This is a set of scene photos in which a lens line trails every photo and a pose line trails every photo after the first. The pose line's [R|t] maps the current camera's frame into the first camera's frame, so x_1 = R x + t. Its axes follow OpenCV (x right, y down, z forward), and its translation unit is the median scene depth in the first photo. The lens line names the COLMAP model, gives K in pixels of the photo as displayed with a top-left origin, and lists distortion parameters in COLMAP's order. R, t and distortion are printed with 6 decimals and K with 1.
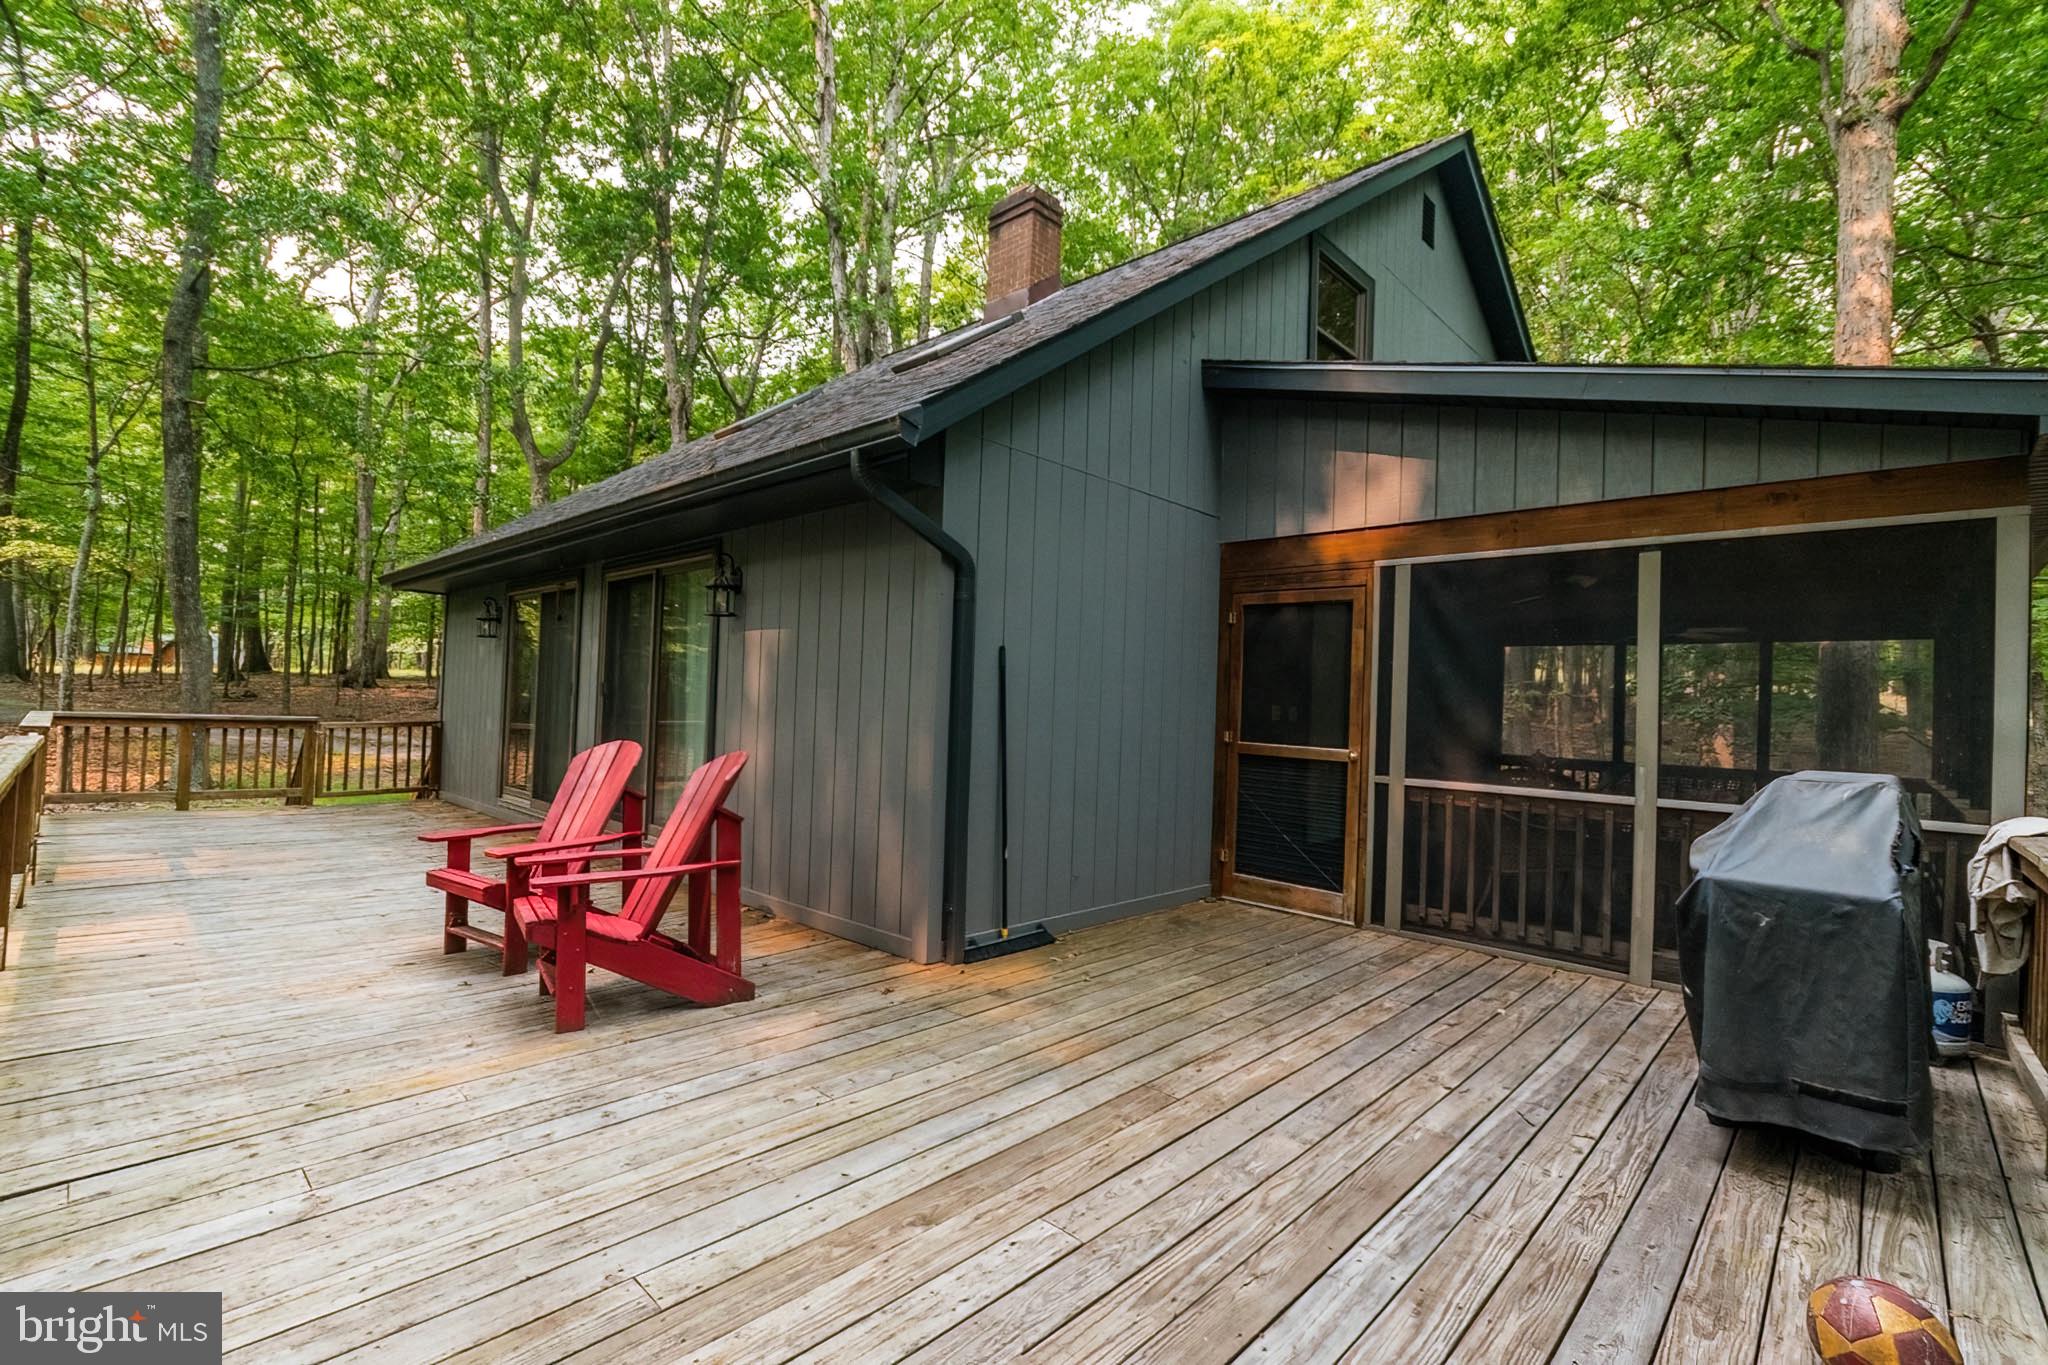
lens RADIAL K [[898.4, 0, 1019.0], [0, 898.4, 695.7], [0, 0, 1]] dist [0.004429, 0.000240]
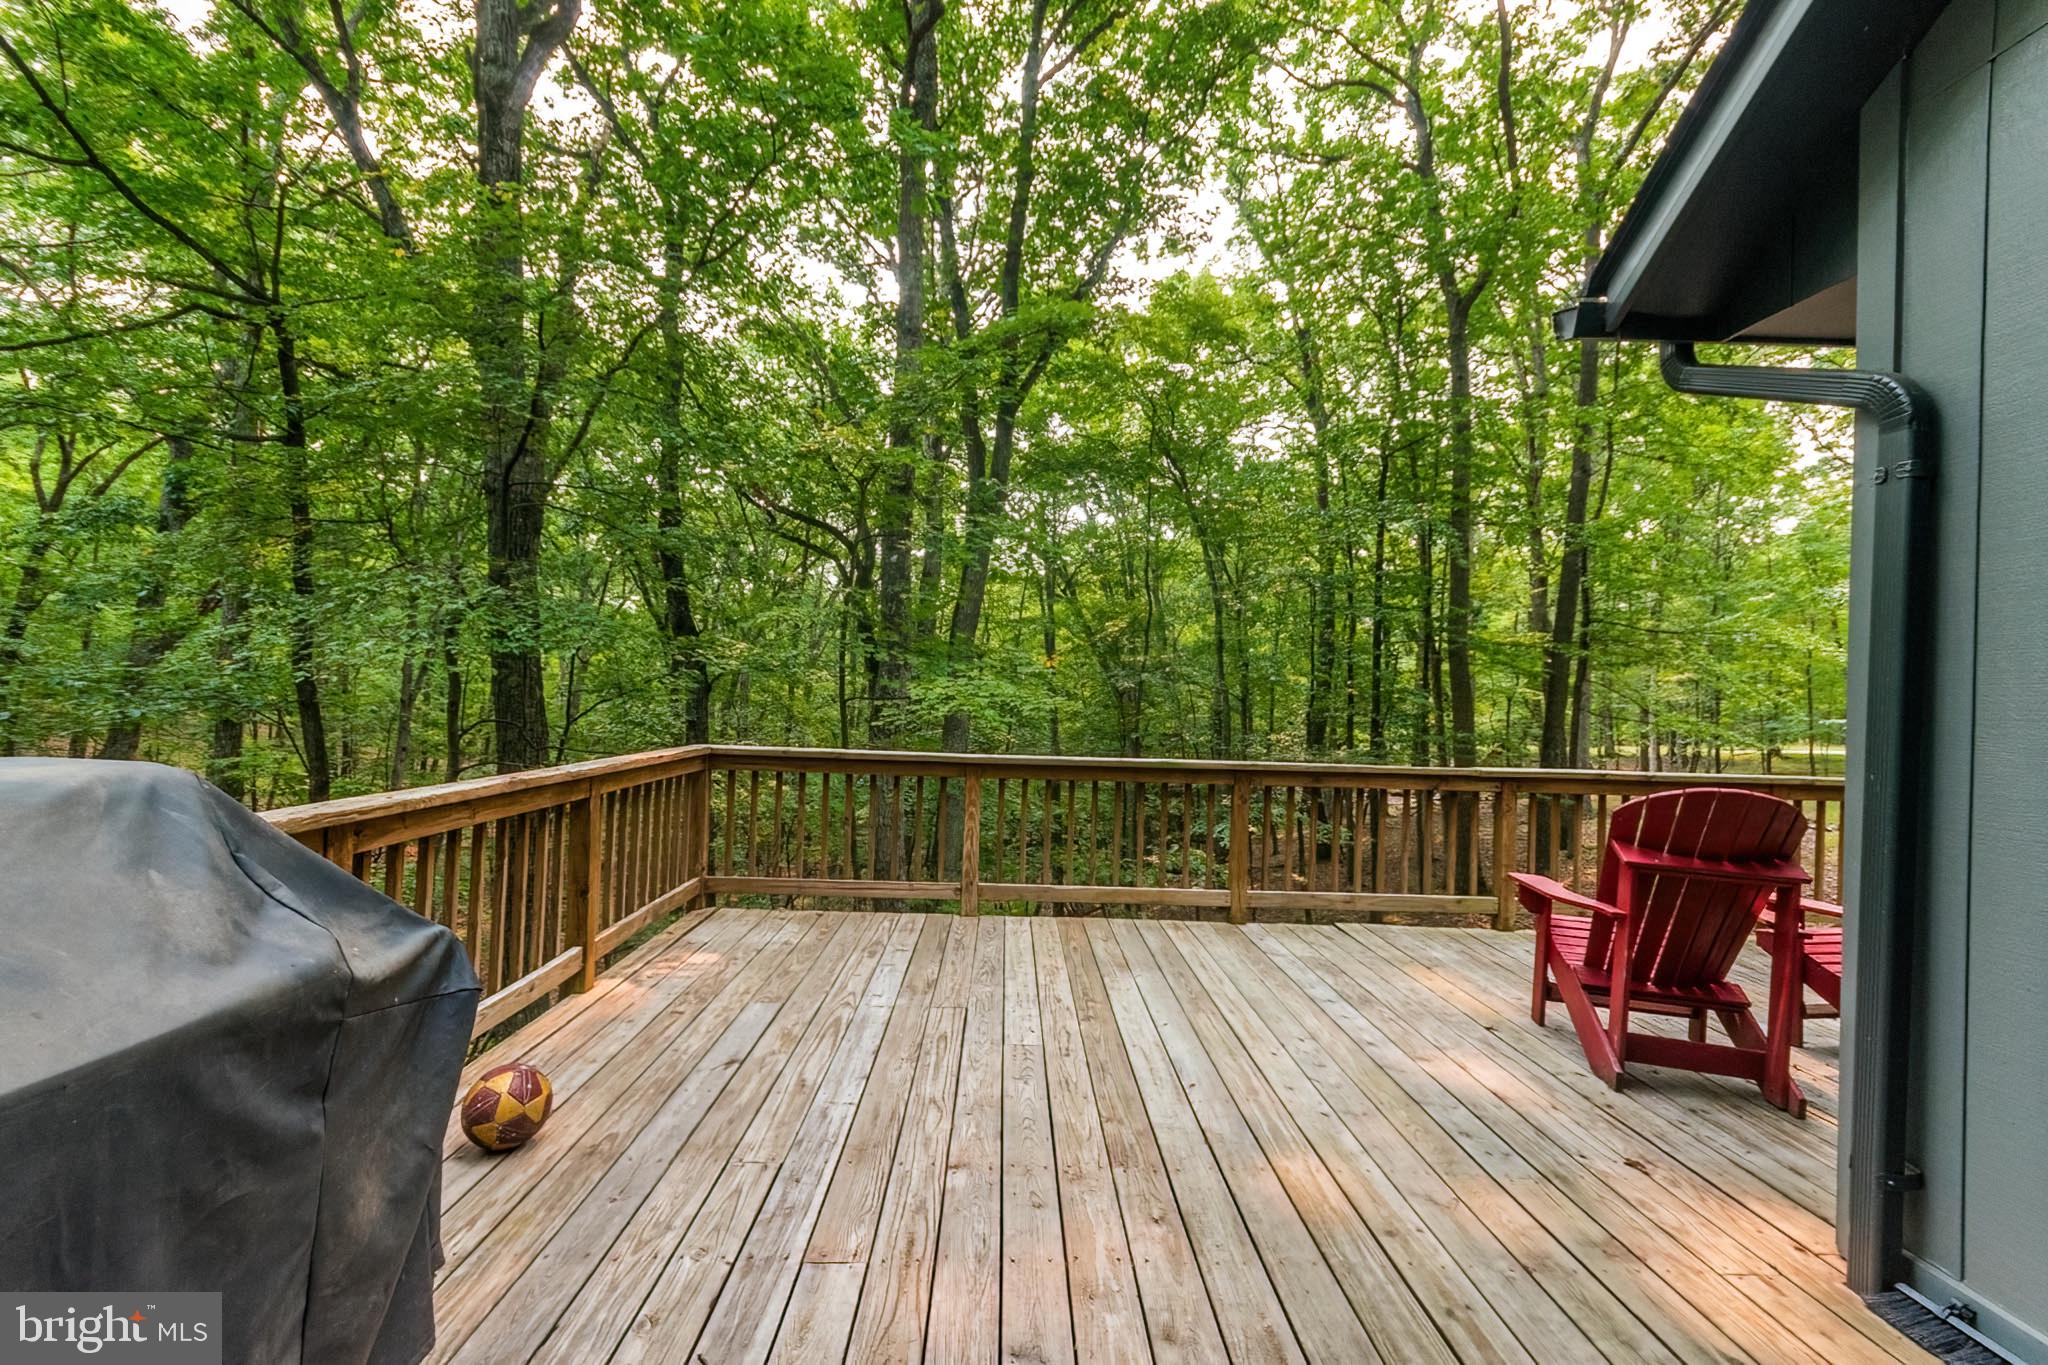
lens RADIAL K [[898.4, 0, 1019.0], [0, 898.4, 695.7], [0, 0, 1]] dist [0.004429, 0.000240]
pose [[-0.710162, -0.058410, -0.701611, 0.899421], [-0.045085, 0.998280, -0.037473, 0.057728], [0.702593, 0.005020, -0.711574, 1.631419]]
